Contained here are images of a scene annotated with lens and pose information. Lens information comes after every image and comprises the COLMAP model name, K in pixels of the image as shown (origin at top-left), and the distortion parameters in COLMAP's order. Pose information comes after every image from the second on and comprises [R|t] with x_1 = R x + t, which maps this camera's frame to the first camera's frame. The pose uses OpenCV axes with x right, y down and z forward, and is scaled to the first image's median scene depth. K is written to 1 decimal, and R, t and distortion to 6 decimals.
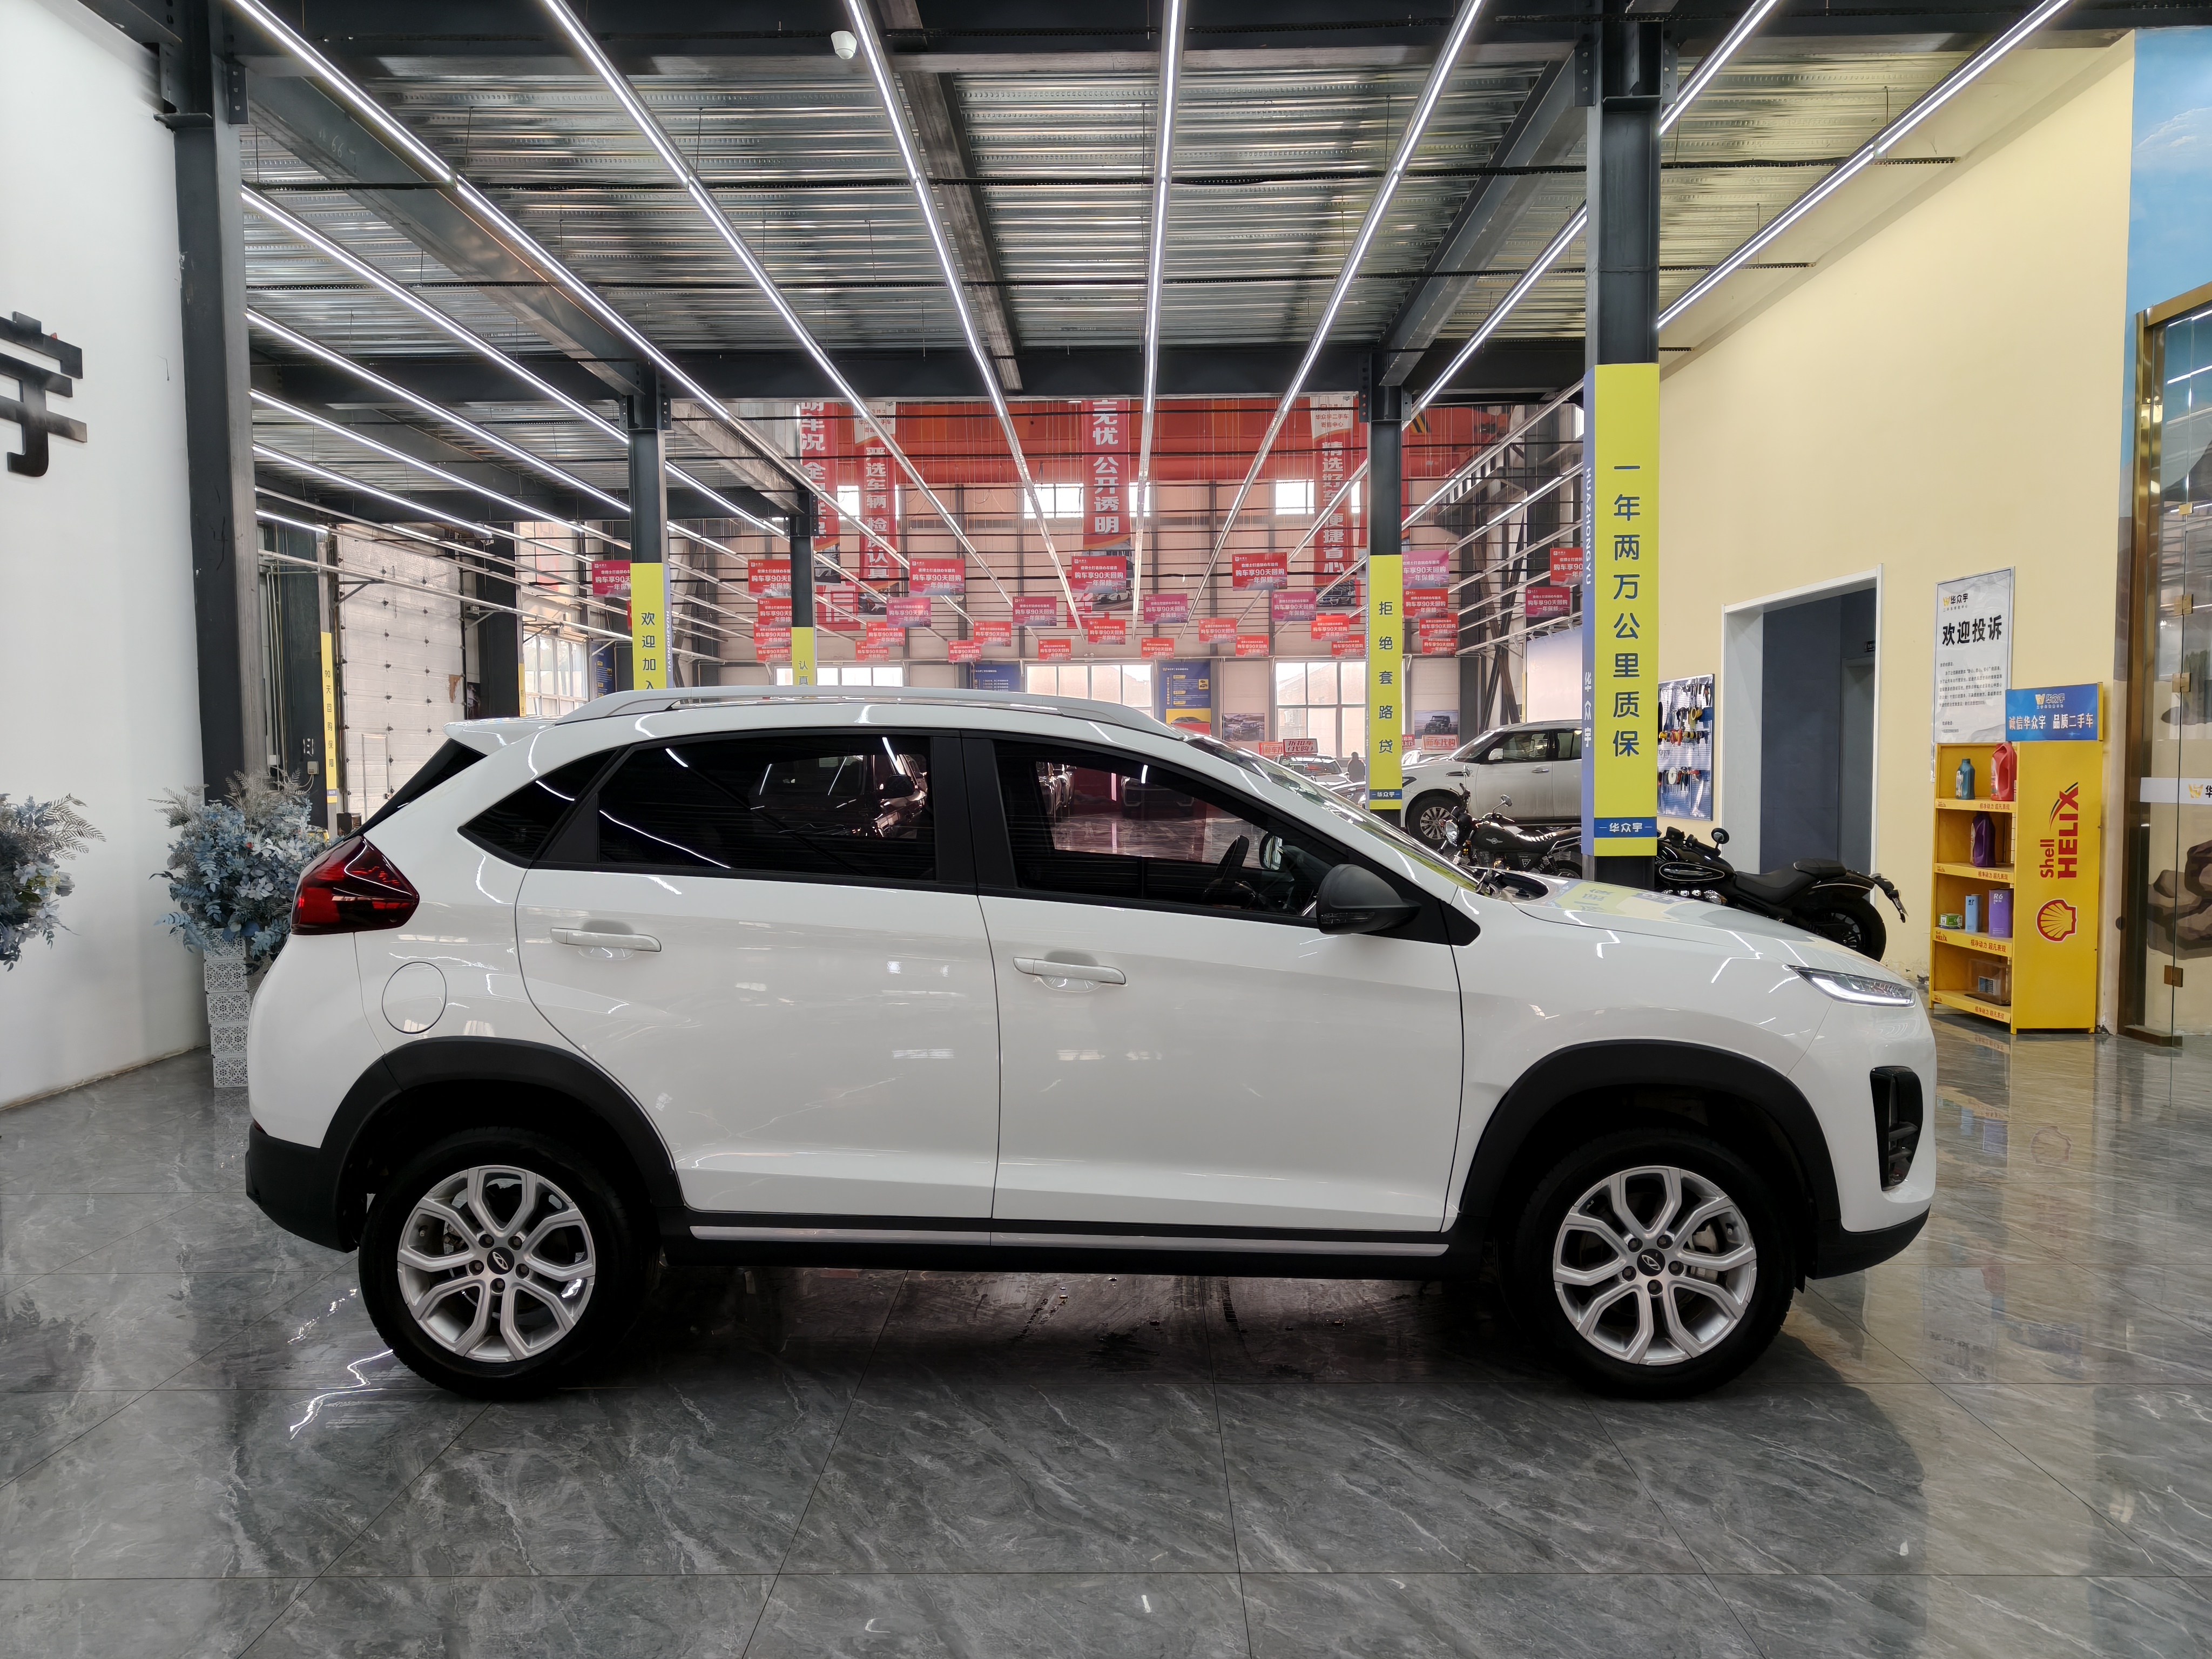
lens RADIAL K [[1558.0, 0, 1080.0], [0, 1558.0, 837.8], [0, 0, 1]] dist [0.045544, -0.018155]
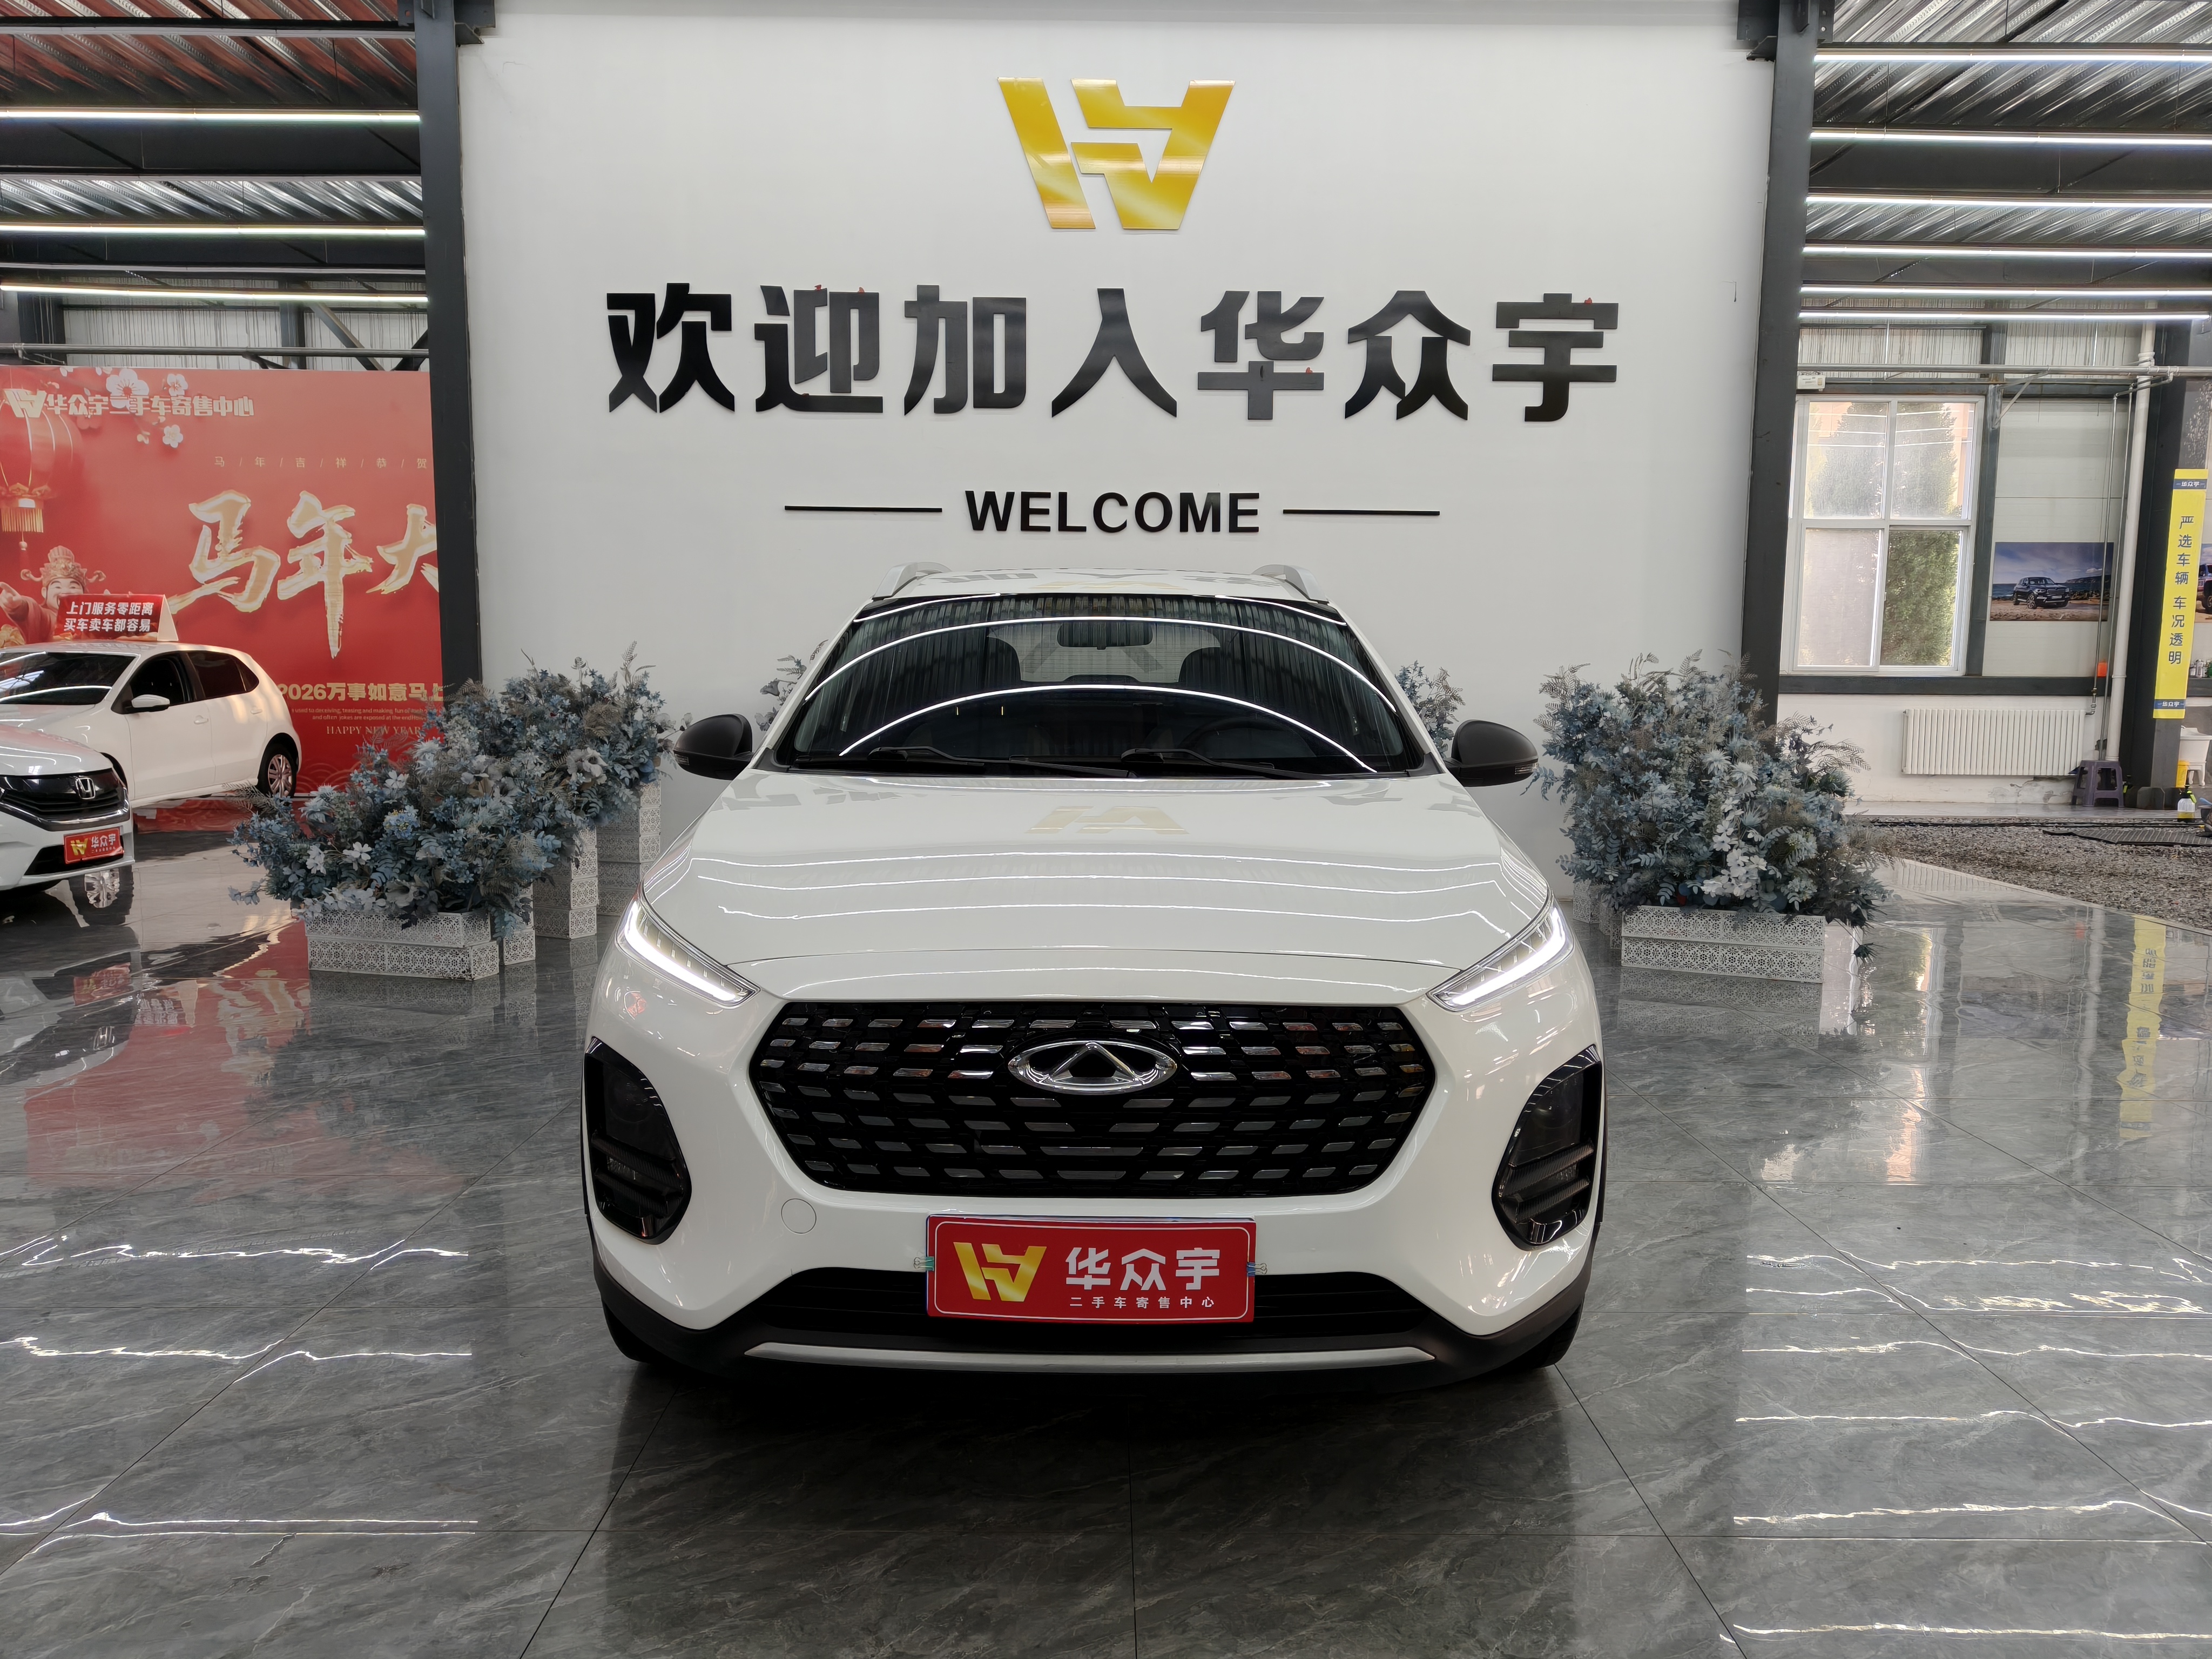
lens RADIAL K [[1558.0, 0, 1108.4], [0, 1558.0, 830.9], [0, 0, 1]] dist [0.045544, -0.018155]
pose [[0.037139, 0.116114, -0.992541, 0.252692], [-0.063814, 0.991475, 0.113602, -0.008370], [0.997270, 0.059119, 0.044232, 0.246718]]
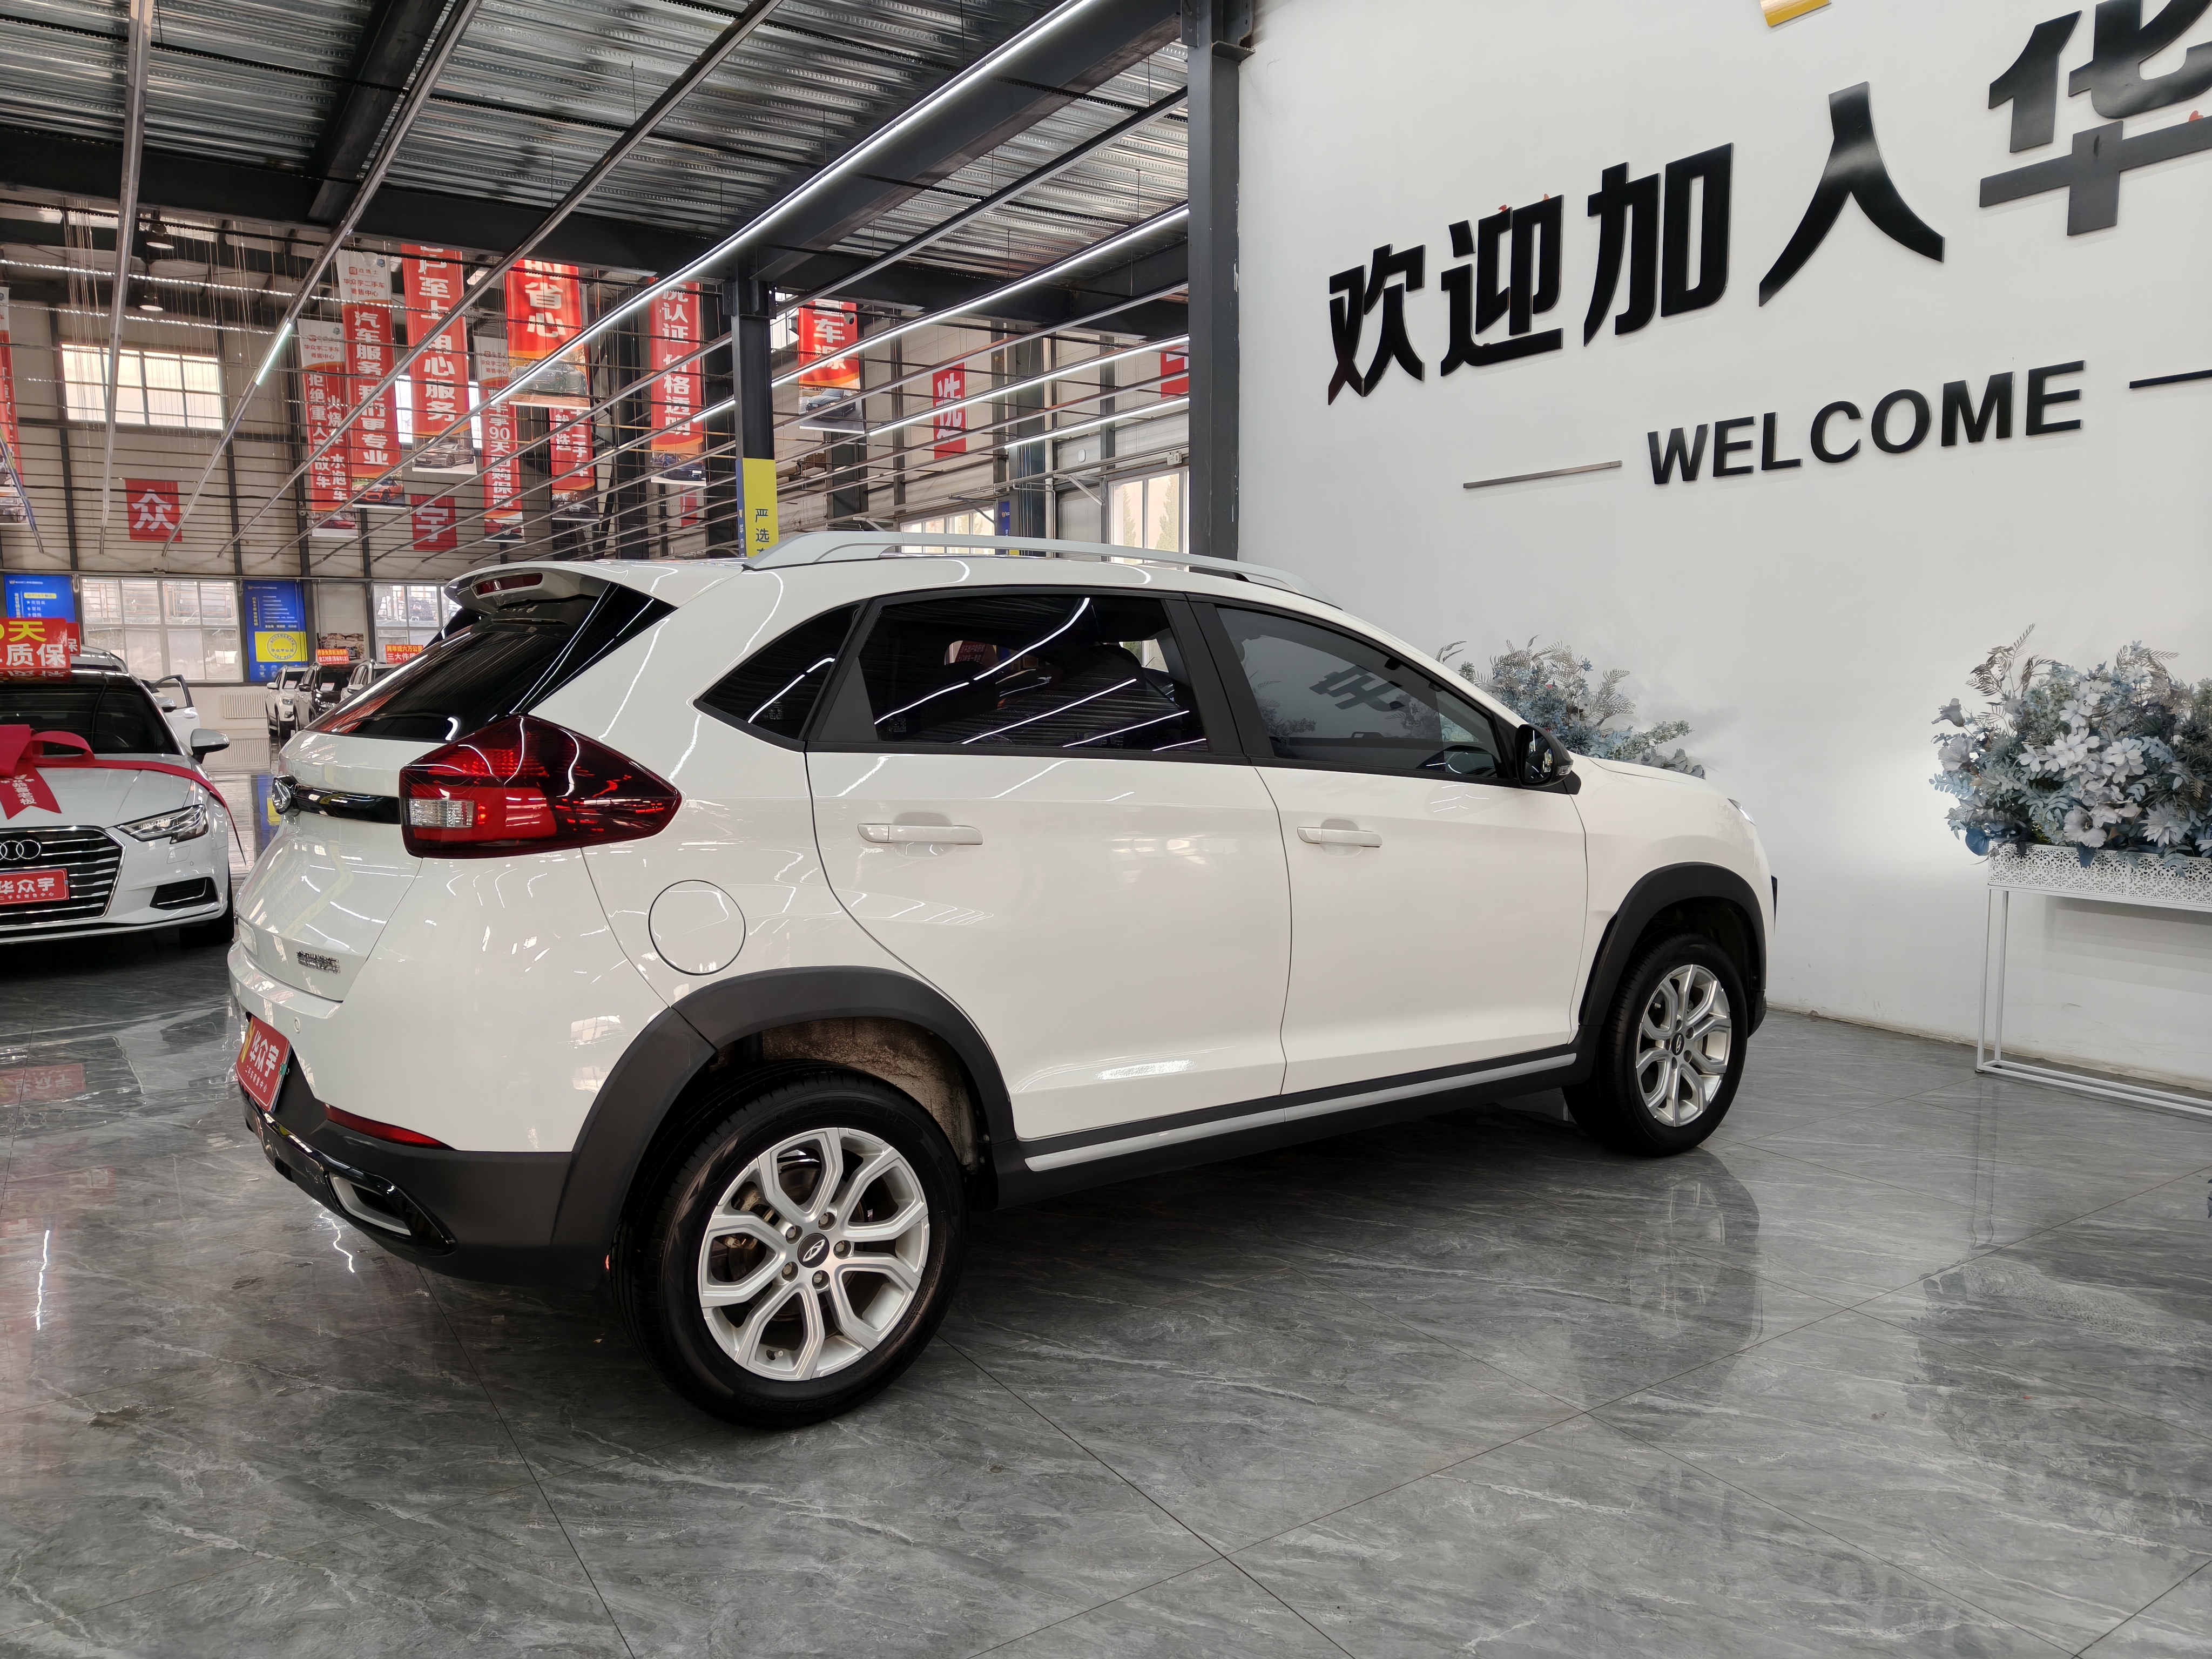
lens RADIAL K [[1558.0, 0, 1098.8], [0, 1558.0, 825.2], [0, 0, 1]] dist [0.045544, -0.018155]
pose [[-0.819381, 0.079544, -0.567704, 0.060211], [-0.008604, 0.988508, 0.150923, -0.020209], [0.573185, 0.128548, -0.809280, 0.459783]]
